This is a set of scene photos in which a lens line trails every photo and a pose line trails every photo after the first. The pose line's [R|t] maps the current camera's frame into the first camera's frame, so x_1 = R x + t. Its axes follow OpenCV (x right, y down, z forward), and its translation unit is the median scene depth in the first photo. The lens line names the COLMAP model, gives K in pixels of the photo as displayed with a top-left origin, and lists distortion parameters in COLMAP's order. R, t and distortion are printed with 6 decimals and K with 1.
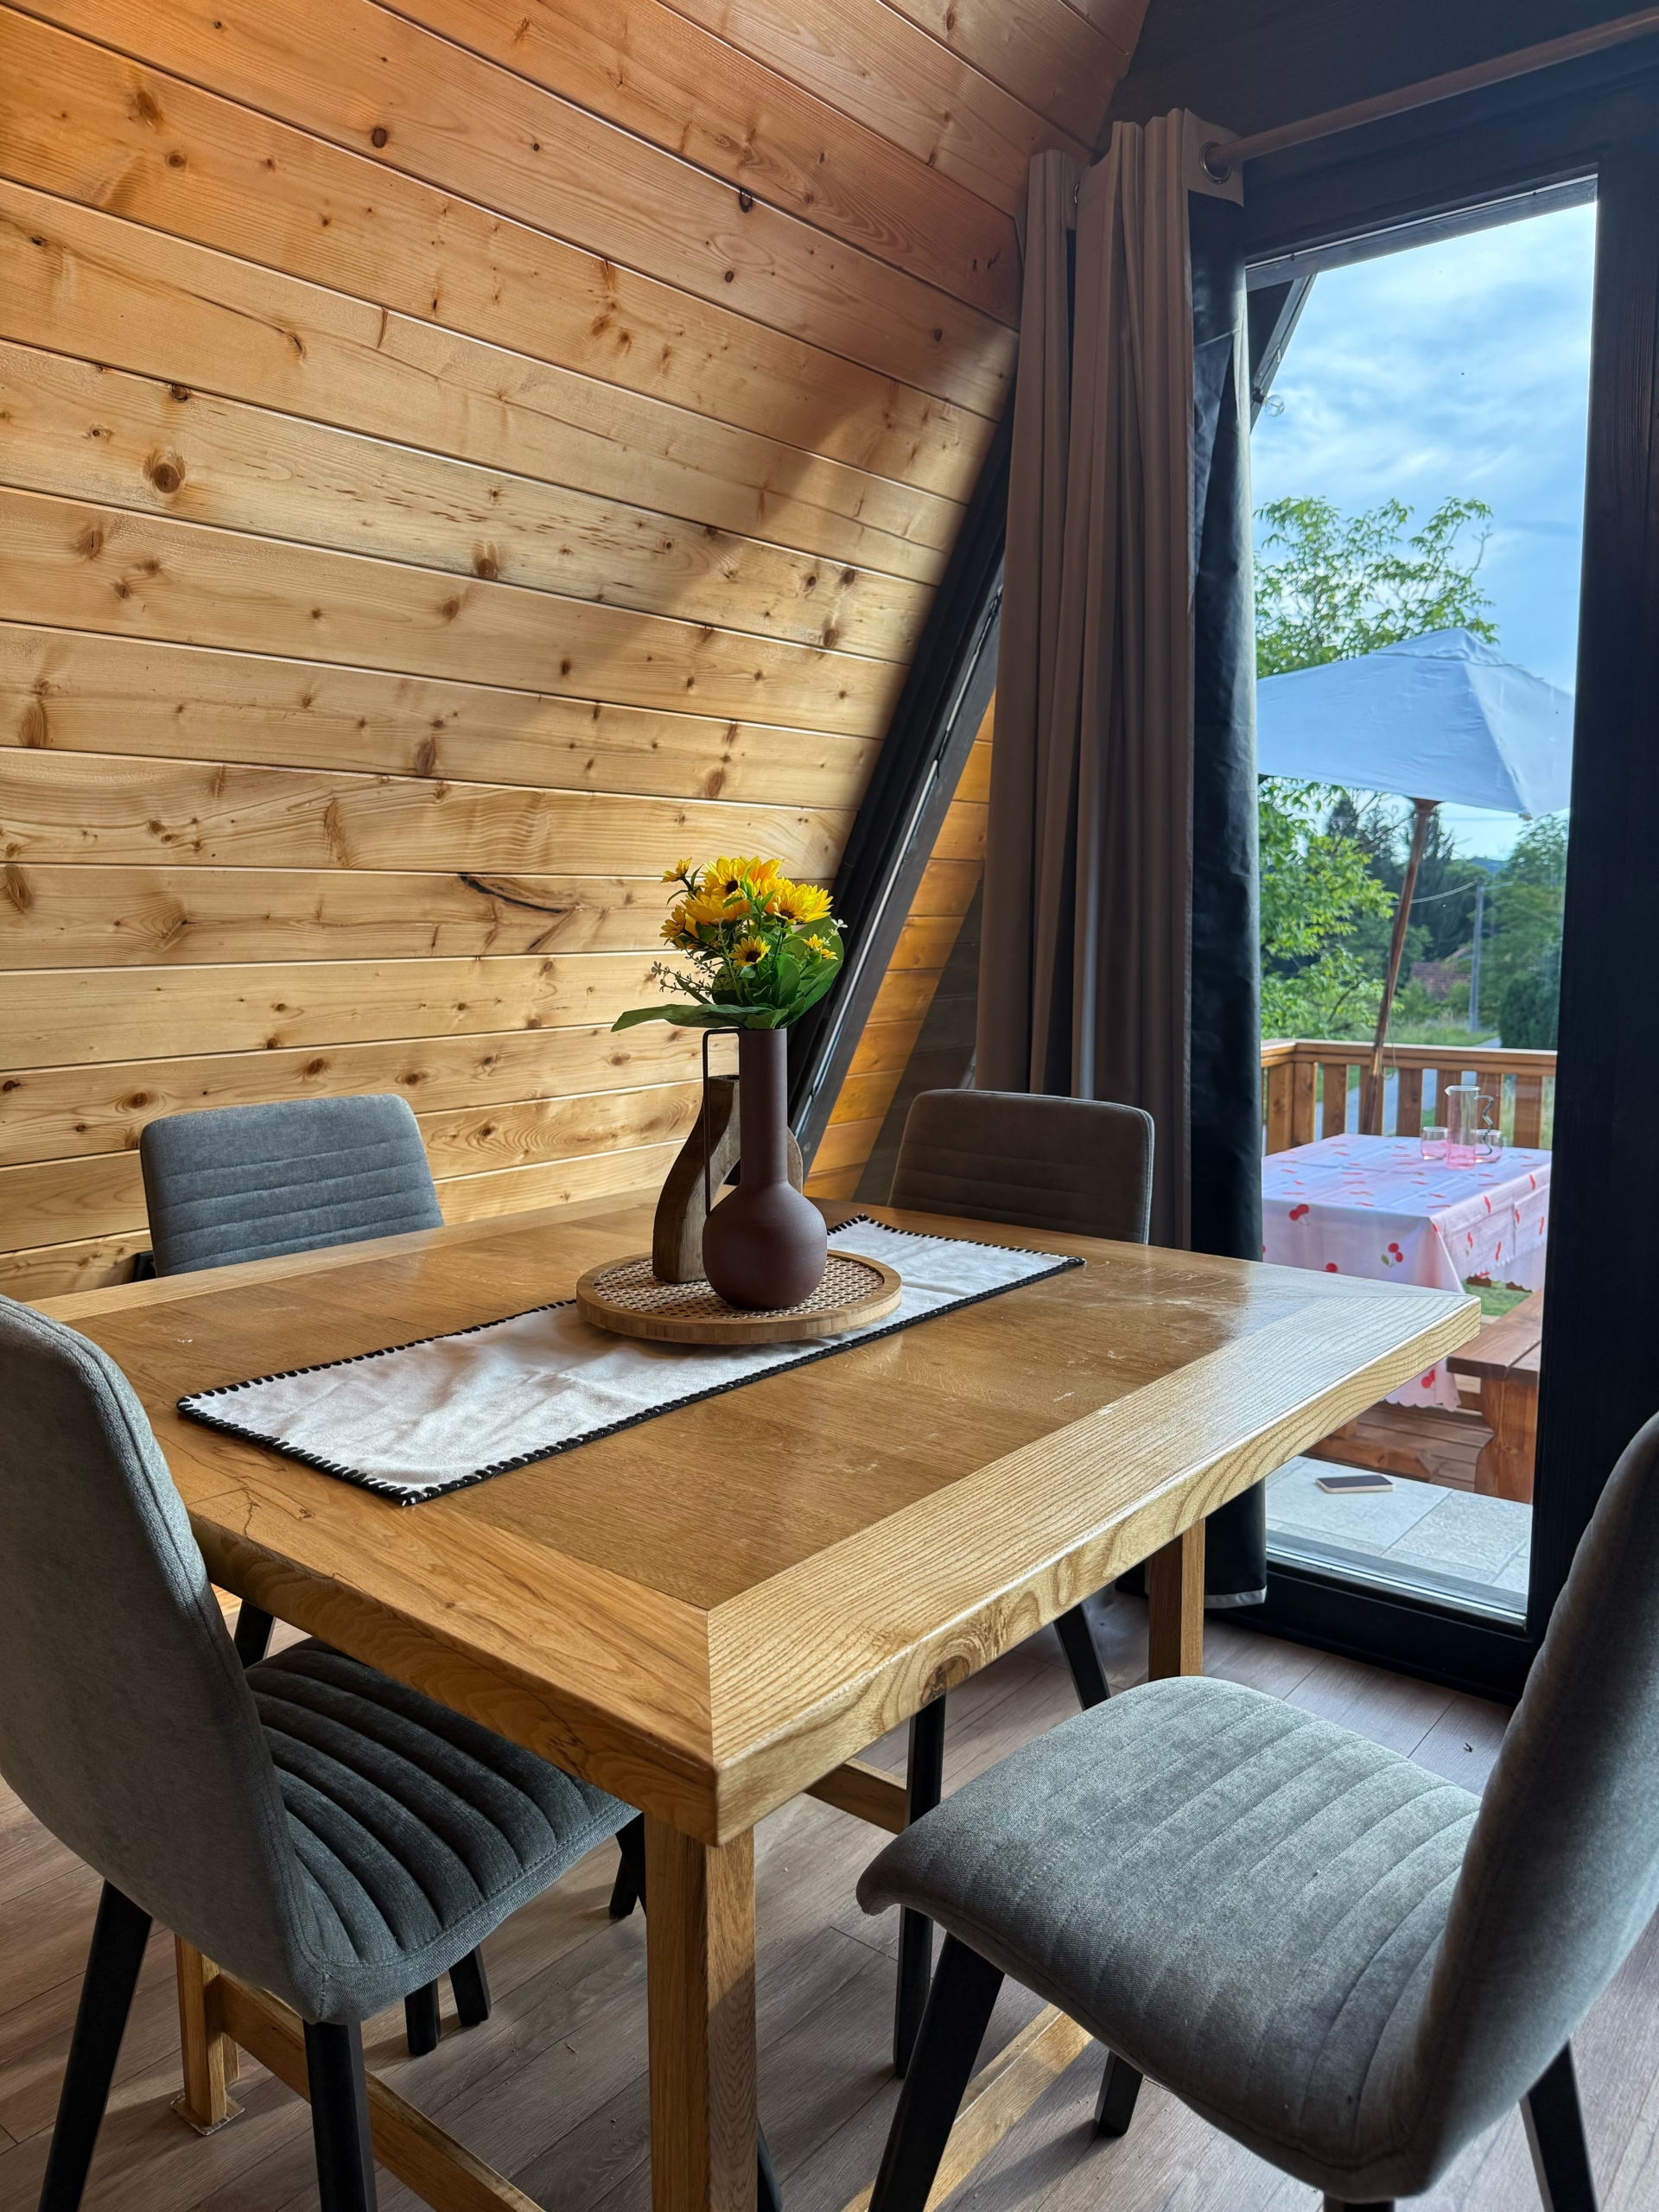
lens RADIAL K [[1574.5, 0, 828.1], [0, 1574.5, 1104.6], [0, 0, 1]] dist [-0.004022, -0.007039]
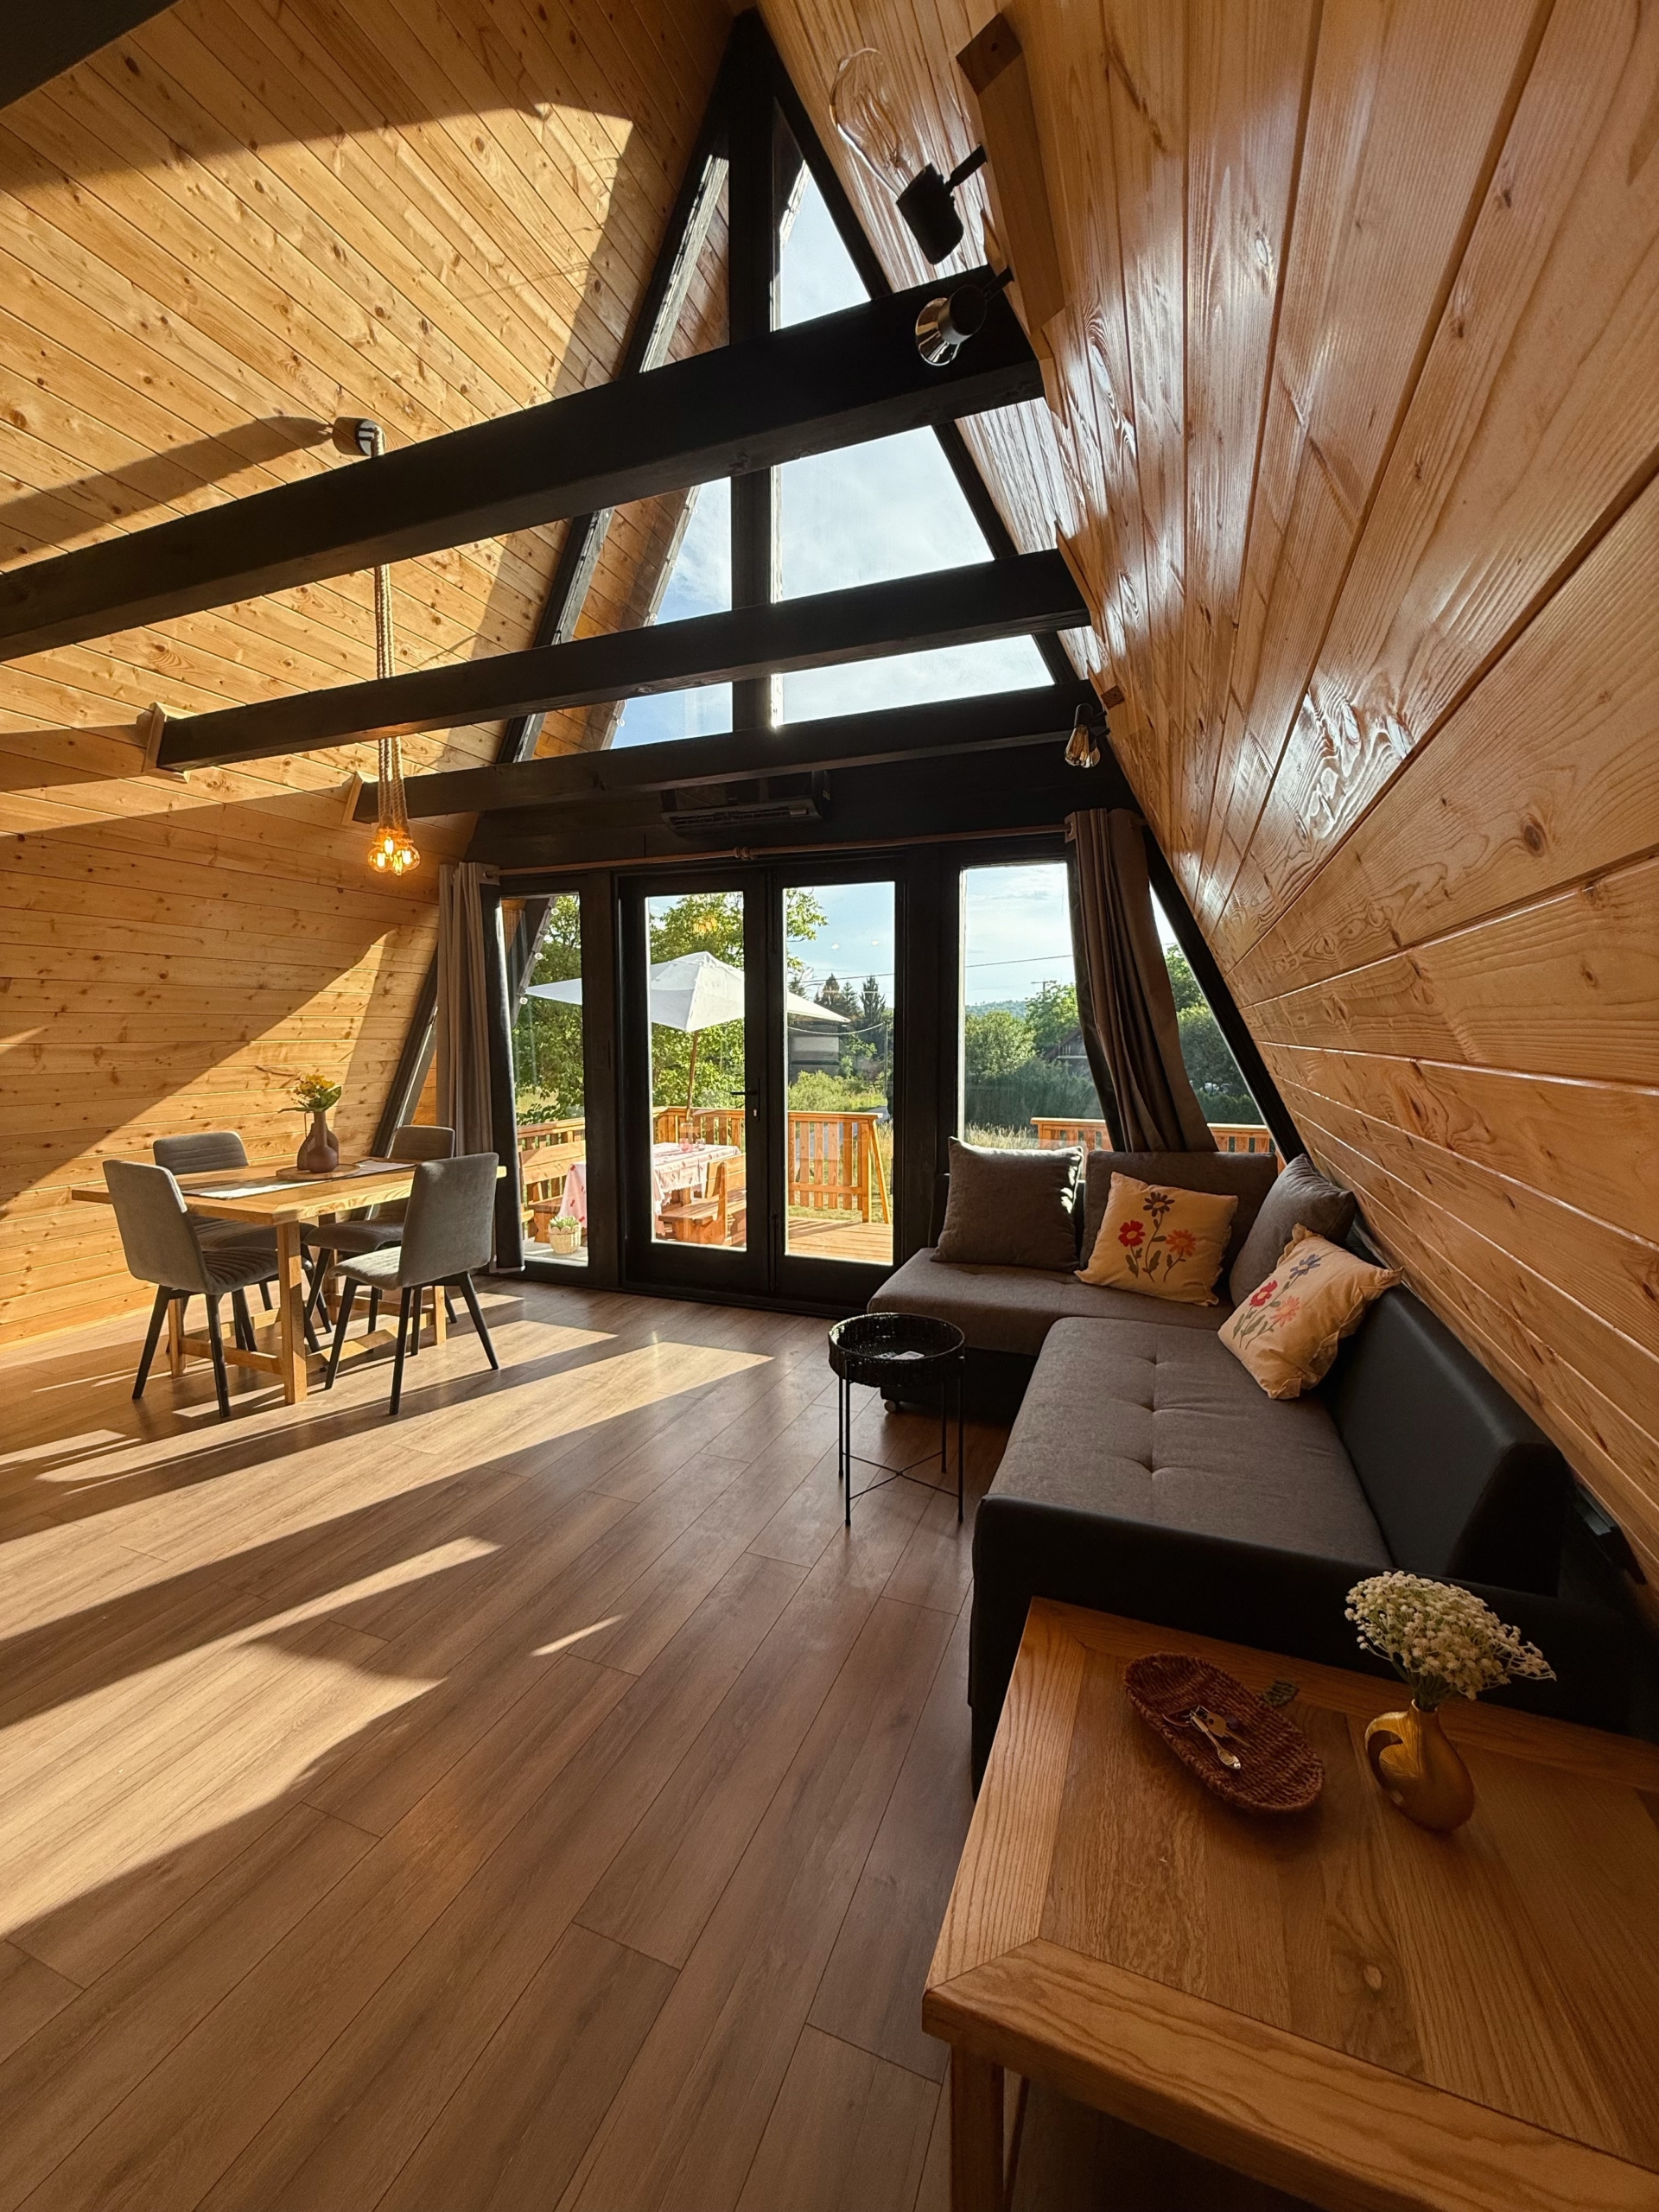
lens RADIAL K [[882.5, 0, 834.5], [0, 882.5, 1099.2], [0, 0, 1]] dist [0.001282, 0.000083]
pose [[0.951958, -0.018110, 0.305692, 0.421647], [0.033474, 0.998422, -0.045094, 0.058340], [-0.304393, 0.053160, 0.951062, -1.351736]]
